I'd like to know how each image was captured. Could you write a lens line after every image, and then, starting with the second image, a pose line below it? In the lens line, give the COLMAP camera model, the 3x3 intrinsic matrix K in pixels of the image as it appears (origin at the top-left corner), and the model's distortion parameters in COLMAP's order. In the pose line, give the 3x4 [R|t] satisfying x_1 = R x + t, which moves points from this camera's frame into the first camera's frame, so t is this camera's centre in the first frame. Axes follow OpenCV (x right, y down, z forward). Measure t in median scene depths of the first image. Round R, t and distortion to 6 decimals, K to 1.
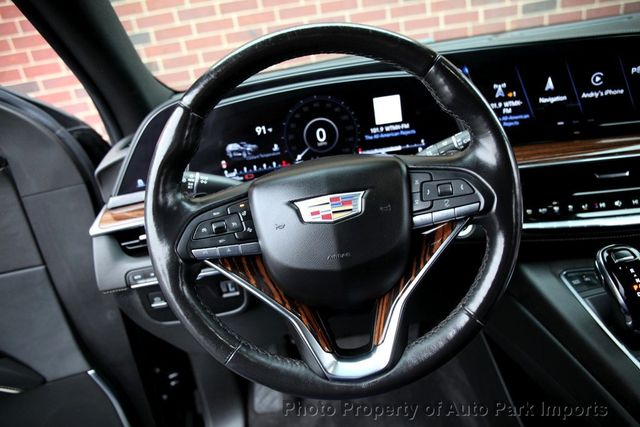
lens RADIAL K [[438.0, 0, 316.6], [0, 438.0, 215.6], [0, 0, 1]] dist [-0.101890, 0.067995]
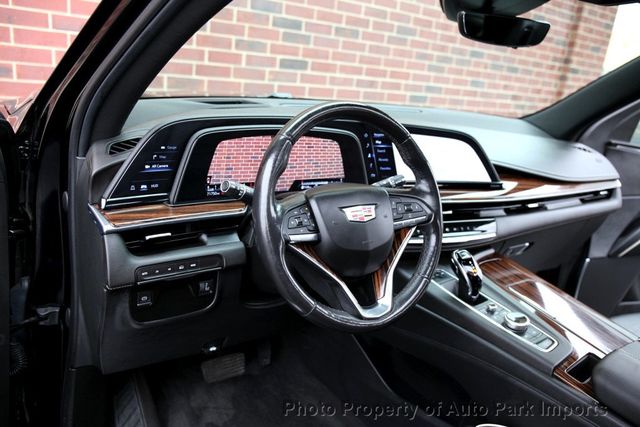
lens RADIAL K [[540.3, 0, 330.5], [0, 540.3, 200.1], [0, 0, 1]] dist [-0.038259, 0.007080]
pose [[0.796591, 0.089578, 0.597845, -1.243661], [-0.004281, 0.989771, -0.142598, 0.216915], [-0.604503, 0.111032, 0.788827, -0.531627]]
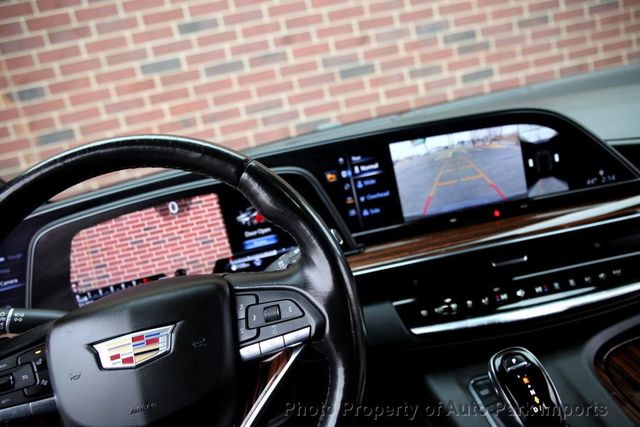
lens RADIAL K [[475.5, 0, 315.4], [0, 475.5, 208.4], [0, 0, 1]] dist [-0.081691, 0.062596]
pose [[0.994277, -0.079844, 0.070977, 0.323220], [0.092315, 0.976510, -0.194693, -0.071153], [-0.053765, 0.200131, 0.978293, 0.044653]]
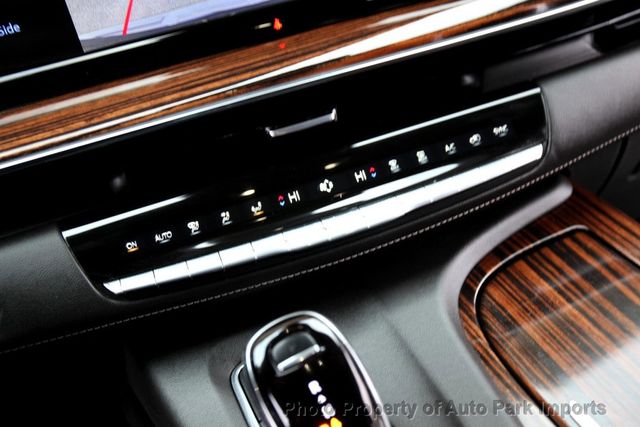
lens RADIAL K [[693.3, 0, 322.6], [0, 693.3, 219.0], [0, 0, 1]] dist [-0.001253, 0.000000]
pose [[0.917274, -0.208615, 0.339247, 0.637807], [0.190236, 0.977879, 0.086965, -0.082924], [-0.349885, -0.015233, 0.936669, 0.452721]]
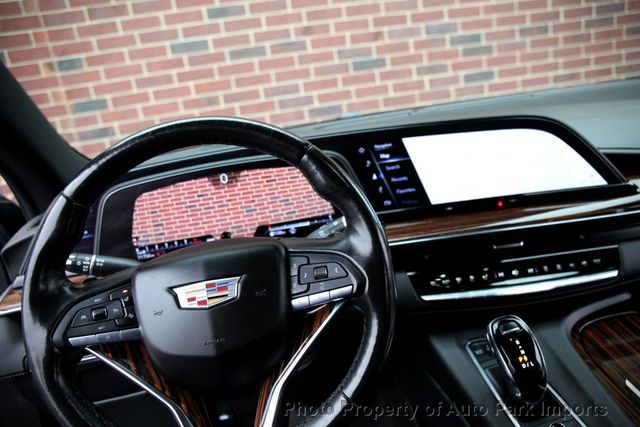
lens RADIAL K [[438.0, 0, 316.4], [0, 438.0, 213.5], [0, 0, 1]] dist [-0.101890, 0.067995]
pose [[0.997315, -0.013202, 0.072033, 0.207797], [0.022910, 0.990490, -0.135664, -0.057351], [-0.069557, 0.136950, 0.988133, -0.044038]]
